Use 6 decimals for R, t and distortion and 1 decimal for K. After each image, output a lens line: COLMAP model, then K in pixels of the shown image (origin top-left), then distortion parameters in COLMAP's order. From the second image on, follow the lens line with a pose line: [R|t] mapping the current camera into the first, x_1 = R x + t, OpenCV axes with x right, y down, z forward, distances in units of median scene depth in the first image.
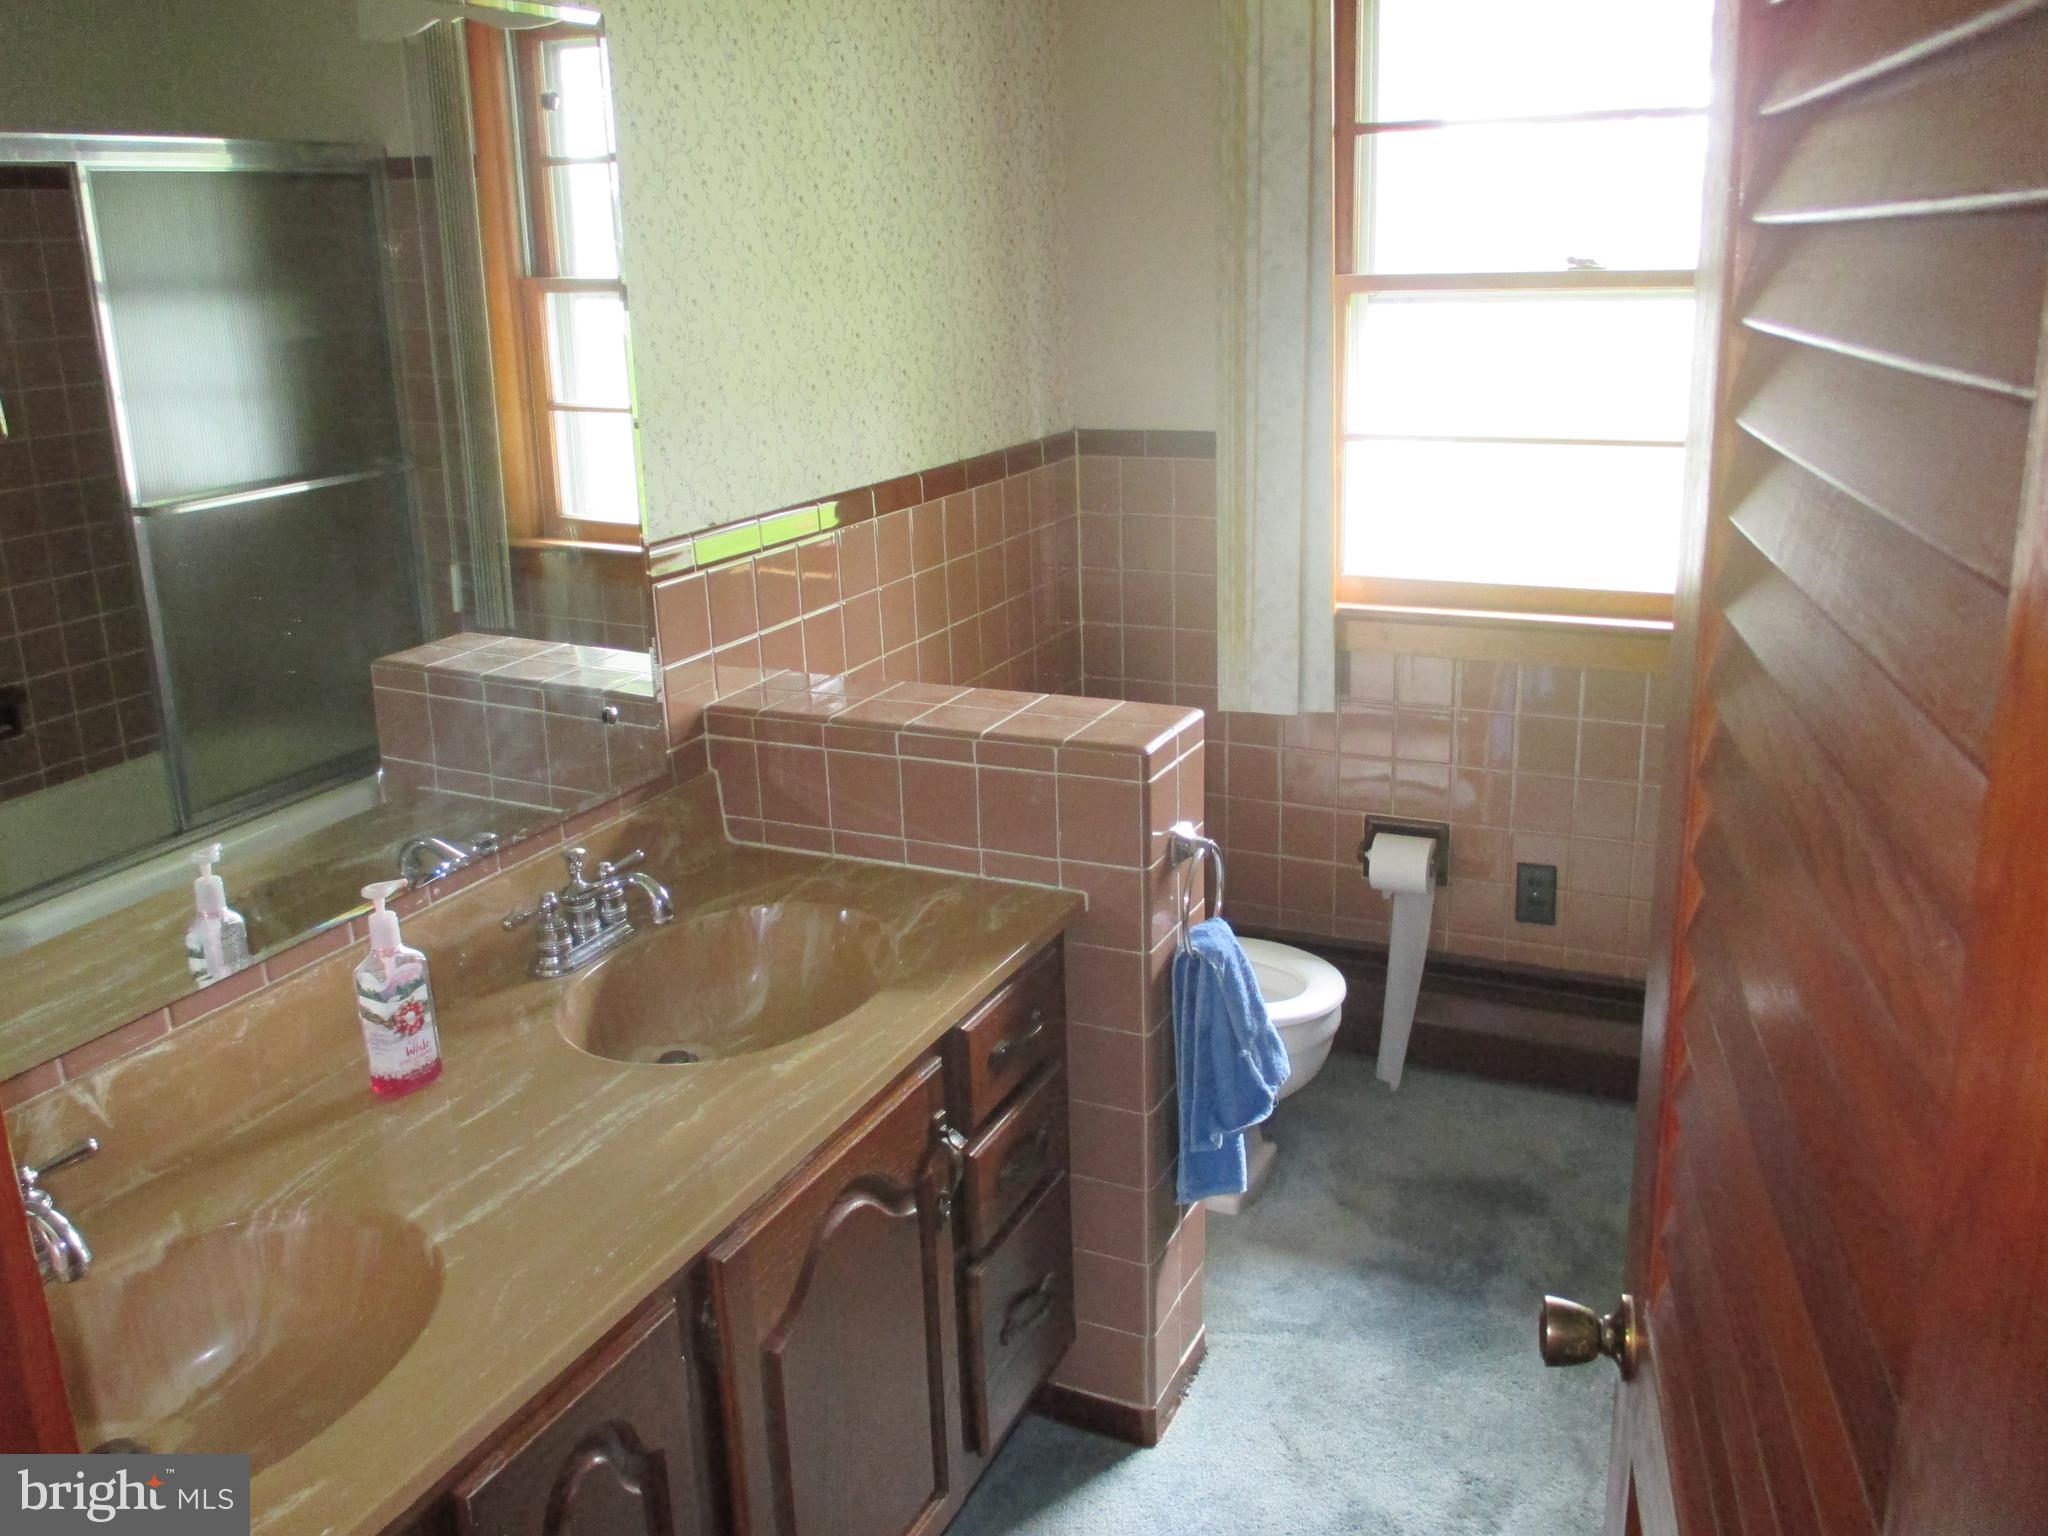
lens RADIAL K [[1704.0, 0, 1026.6], [0, 1704.0, 742.8], [0, 0, 1]] dist [-0.038411, 0.014459]
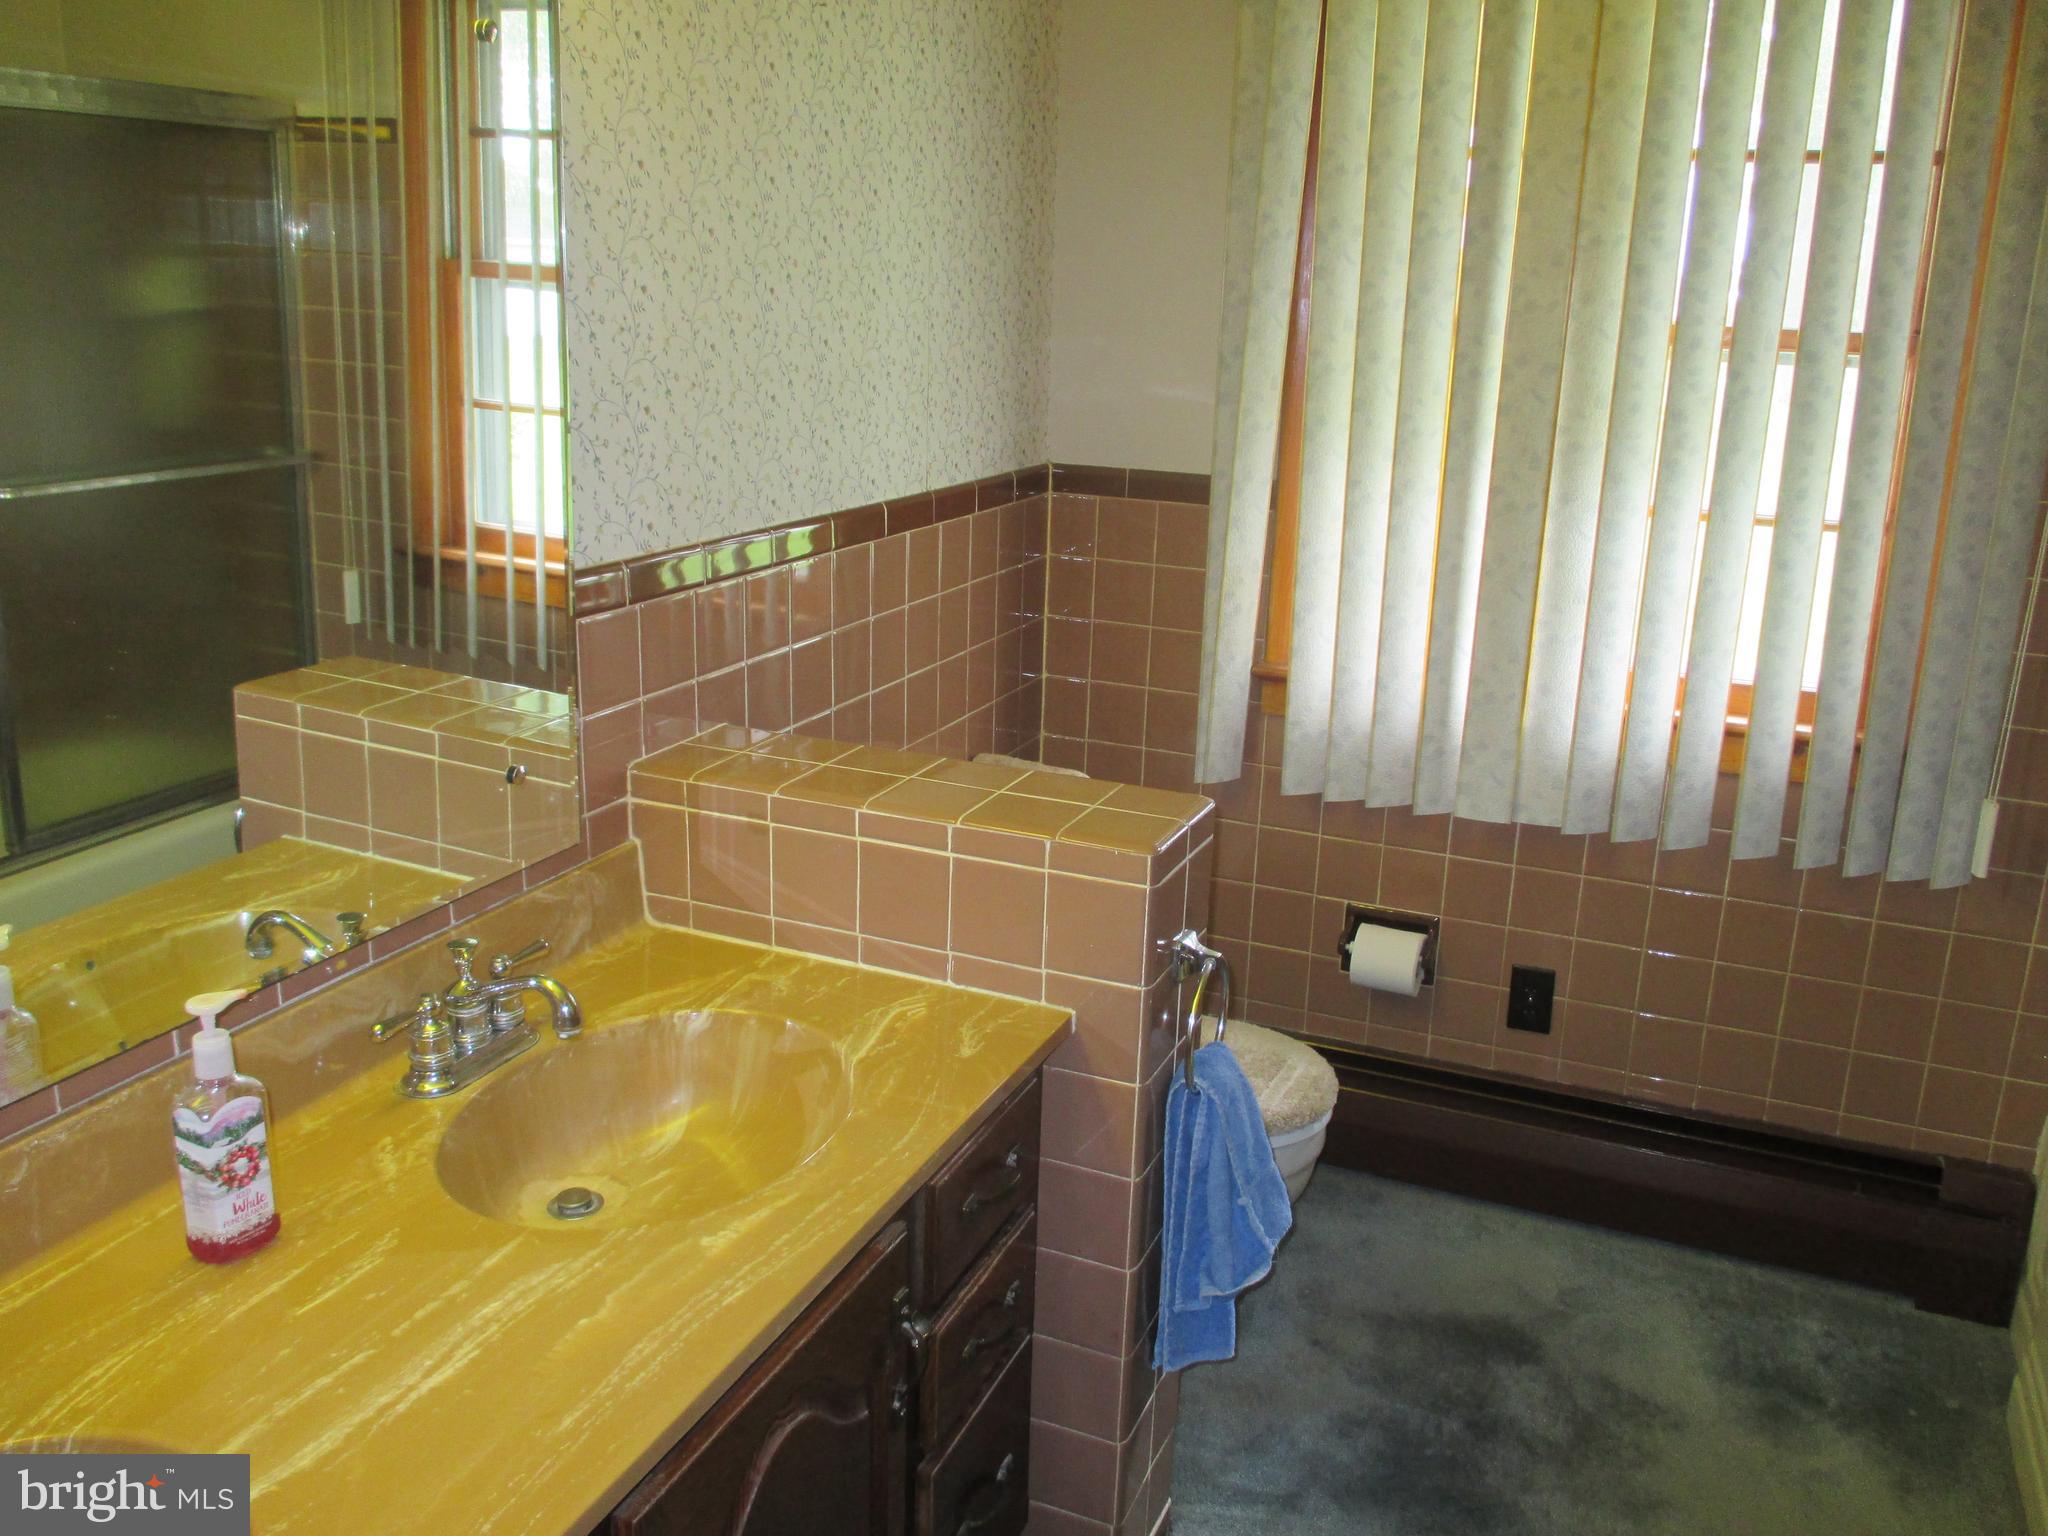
lens RADIAL K [[1678.4, 0, 1028.0], [0, 1678.4, 735.5], [0, 0, 1]] dist [-0.038252, 0.013998]
pose [[0.996862, 0.049487, 0.061791, -0.045325], [-0.048421, 0.998653, -0.018631, -0.031650], [-0.062630, 0.015581, 0.997915, 0.161567]]
